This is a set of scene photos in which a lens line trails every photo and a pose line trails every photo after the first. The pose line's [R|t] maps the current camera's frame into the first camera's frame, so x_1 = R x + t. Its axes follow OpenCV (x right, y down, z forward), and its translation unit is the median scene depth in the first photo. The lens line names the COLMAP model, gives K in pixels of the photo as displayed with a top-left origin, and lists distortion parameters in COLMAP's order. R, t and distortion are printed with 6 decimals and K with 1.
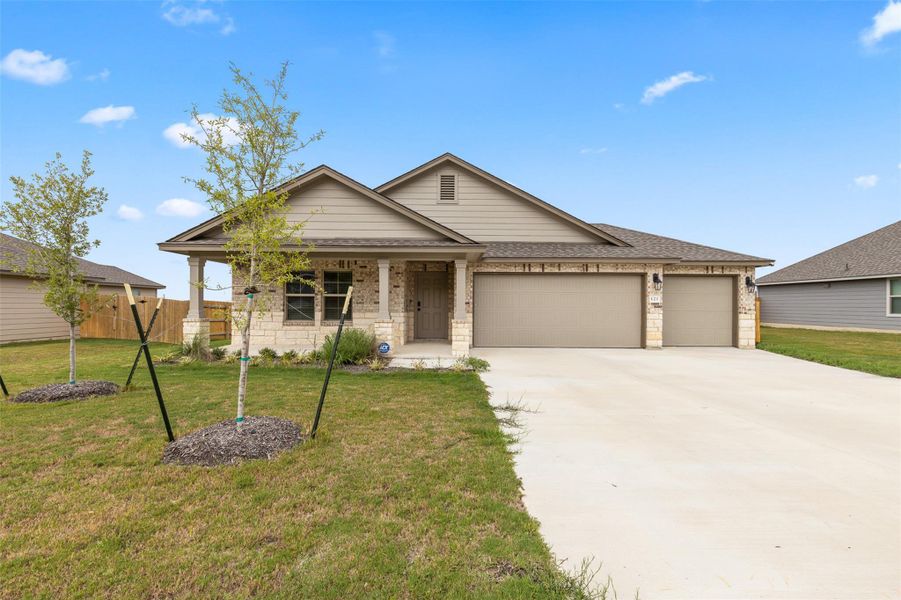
lens RADIAL K [[404.7, 0, 451.5], [0, 404.7, 299.9], [0, 0, 1]] dist [-0.000437, 0.001929]
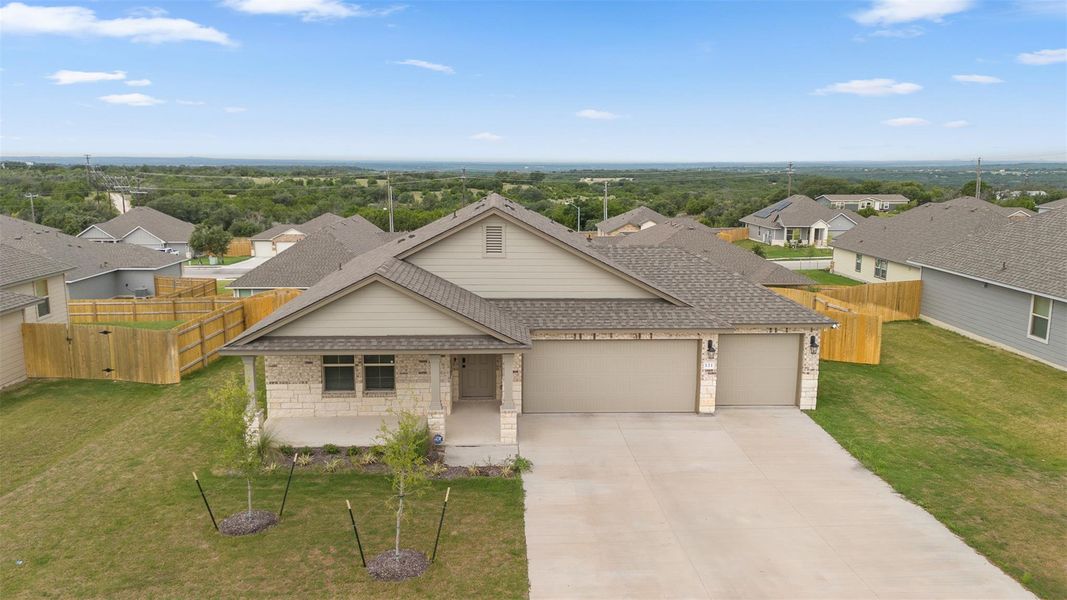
lens RADIAL K [[778.3, 0, 532.6], [0, 778.3, 300.6], [0, 0, 1]] dist [0.067633, -0.044676]
pose [[0.999018, -0.010142, 0.043130, 0.000480], [0.002025, 0.982886, 0.184206, -0.498662], [-0.044260, -0.183937, 0.981941, -0.787383]]
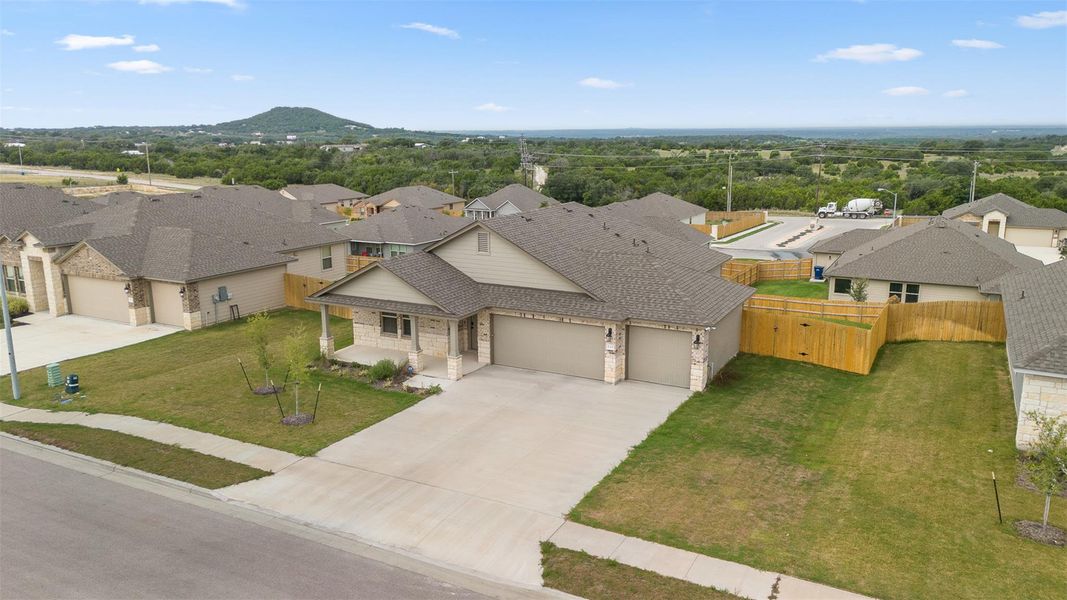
lens RADIAL K [[778.3, 0, 529.1], [0, 778.3, 302.6], [0, 0, 1]] dist [0.067633, -0.044676]
pose [[0.887072, 0.088397, -0.453089, 1.377686], [0.014945, 0.975481, 0.219576, -0.686243], [0.461390, -0.201551, 0.864000, -1.227861]]
